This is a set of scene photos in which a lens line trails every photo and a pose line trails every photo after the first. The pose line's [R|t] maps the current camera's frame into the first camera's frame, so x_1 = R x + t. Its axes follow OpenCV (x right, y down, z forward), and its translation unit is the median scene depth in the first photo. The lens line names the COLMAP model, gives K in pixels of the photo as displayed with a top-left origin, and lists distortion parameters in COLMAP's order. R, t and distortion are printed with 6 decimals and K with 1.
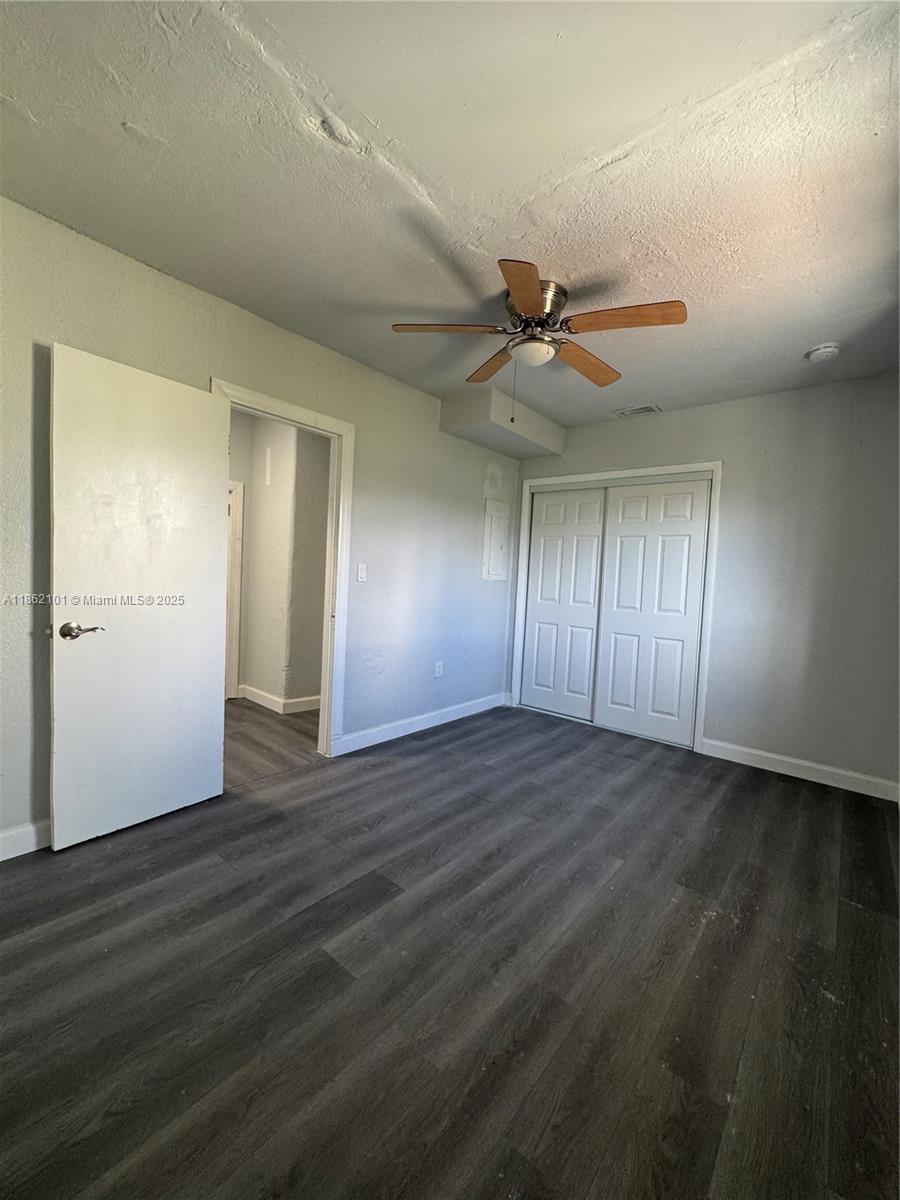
lens RADIAL K [[482.1, 0, 451.0], [0, 482.1, 599.4], [0, 0, 1]] dist [-0.002330, 0.000163]
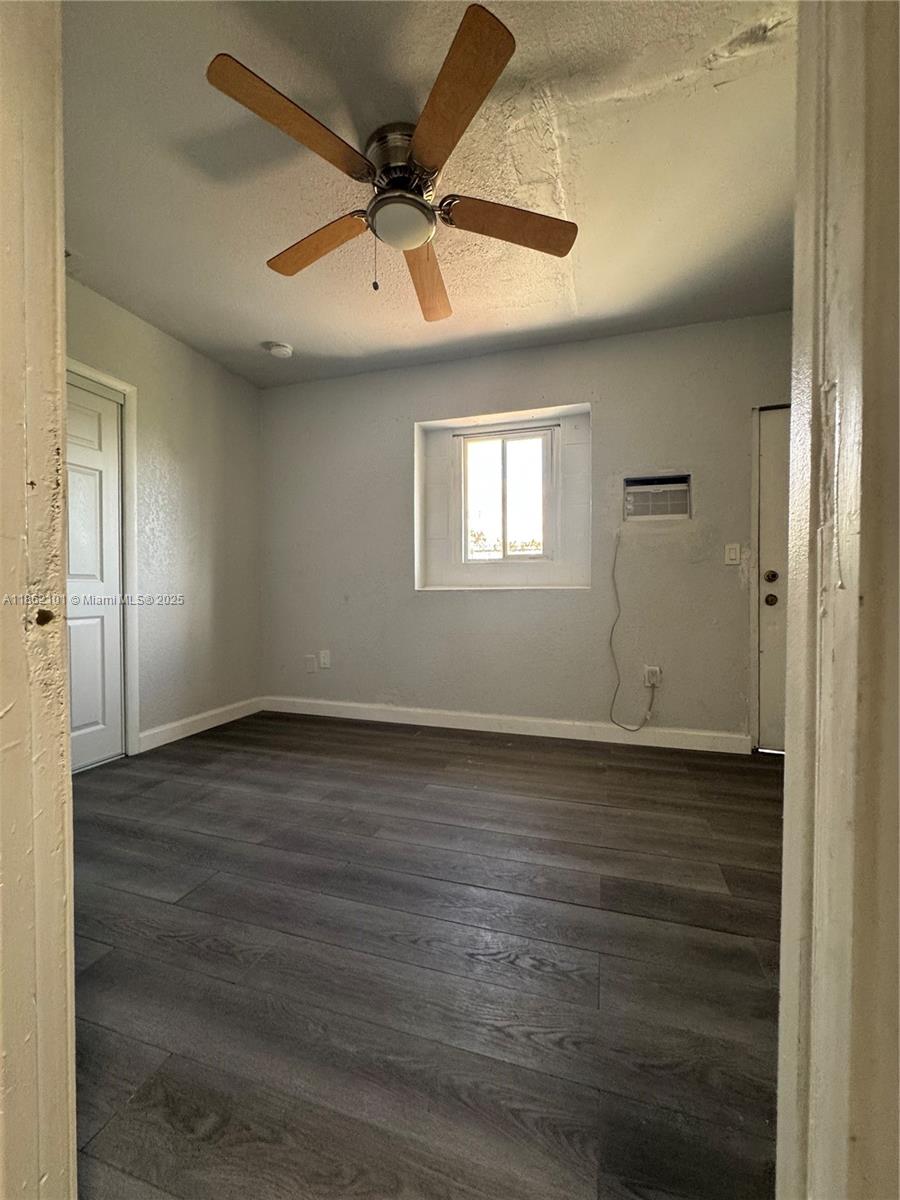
lens RADIAL K [[482.1, 0, 451.0], [0, 482.1, 599.4], [0, 0, 1]] dist [-0.002330, 0.000163]
pose [[-0.384352, -0.063581, 0.920994, -0.485973], [0.024924, 0.996547, 0.079198, 0.019253], [-0.922850, 0.053395, -0.381440, 0.992157]]
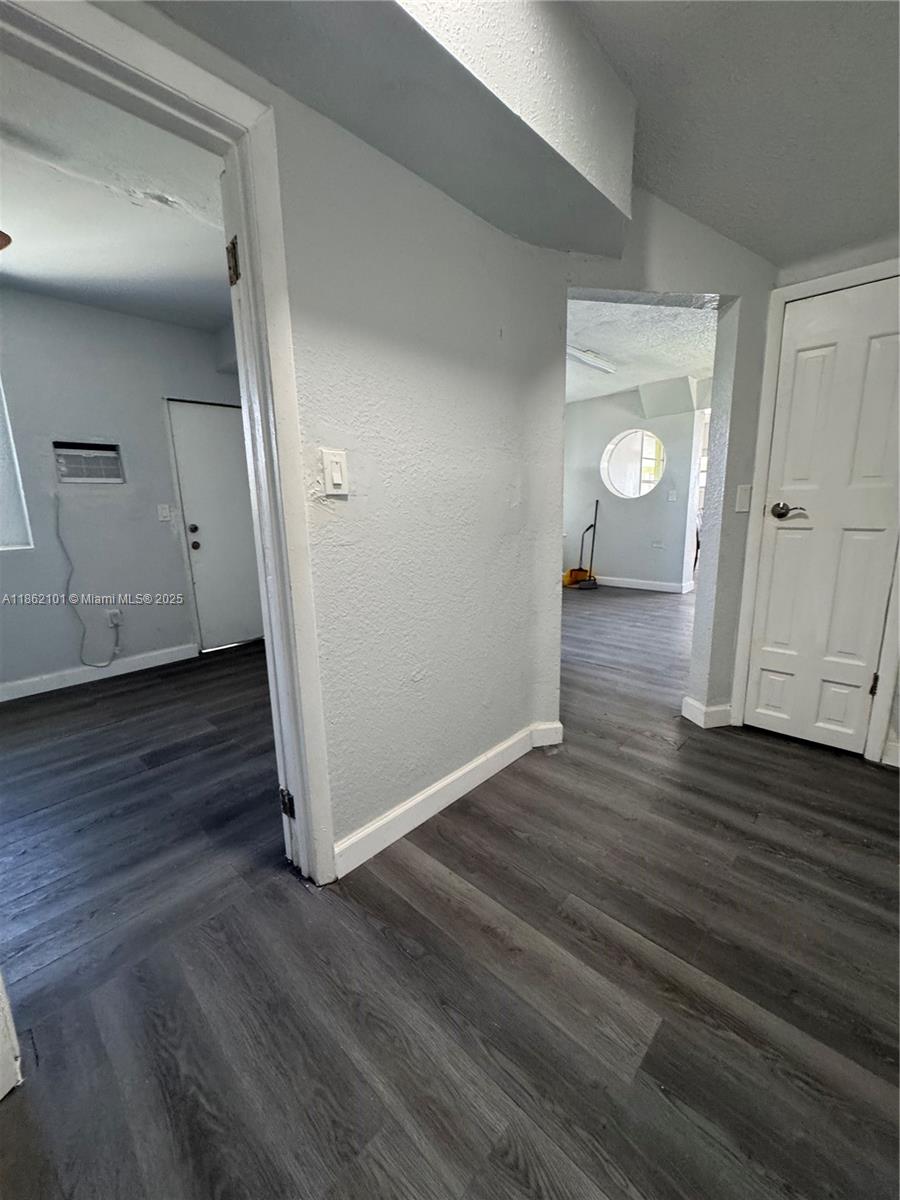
lens RADIAL K [[482.1, 0, 451.0], [0, 482.1, 599.4], [0, 0, 1]] dist [-0.002330, 0.000163]
pose [[-0.998394, -0.034381, 0.045027, -0.624575], [-0.022226, 0.968785, 0.246904, -0.092309], [-0.052110, 0.245507, -0.967993, 1.343189]]
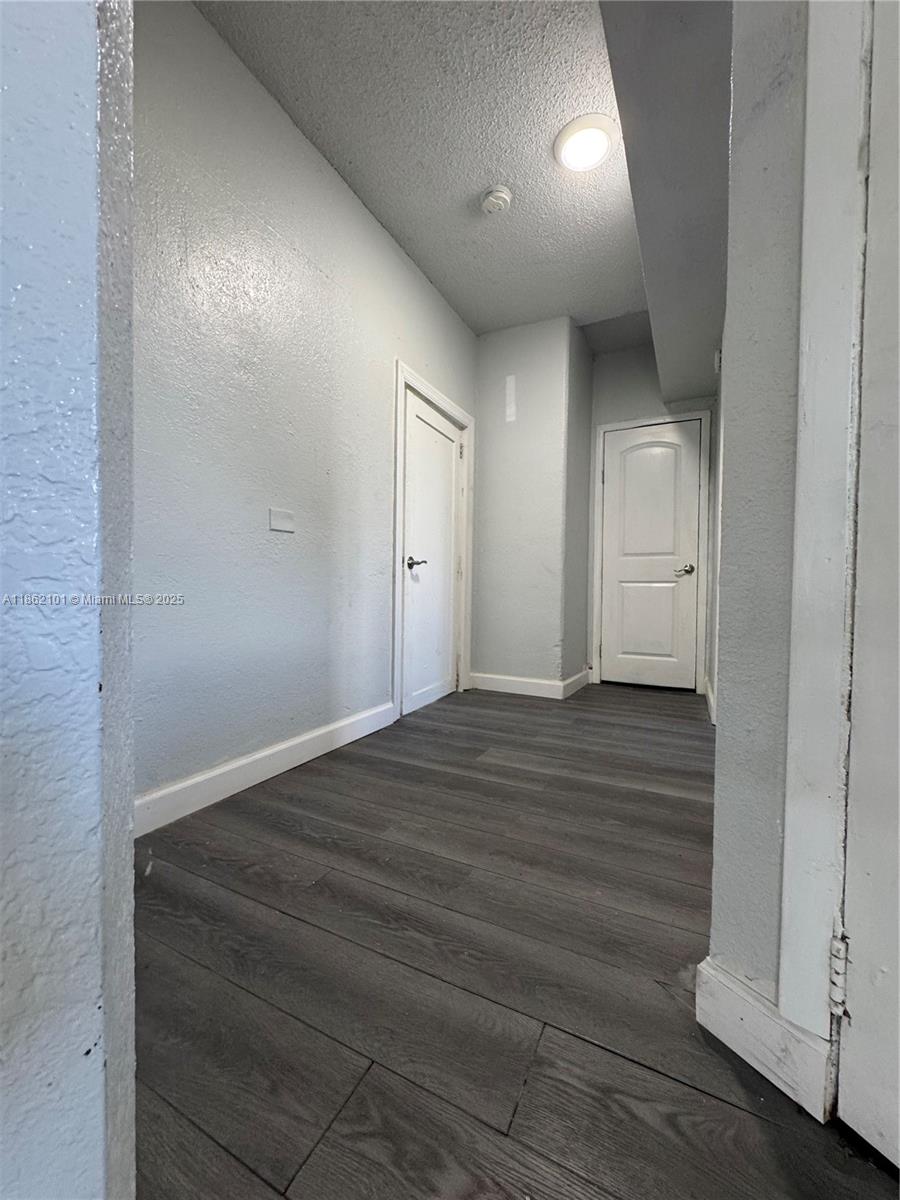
lens RADIAL K [[482.1, 0, 451.0], [0, 482.1, 599.4], [0, 0, 1]] dist [-0.002330, 0.000163]
pose [[0.971814, -0.037377, 0.232769, -0.982924], [0.040167, 0.999167, -0.007256, 0.093960], [-0.232304, 0.016401, 0.972505, 0.347856]]
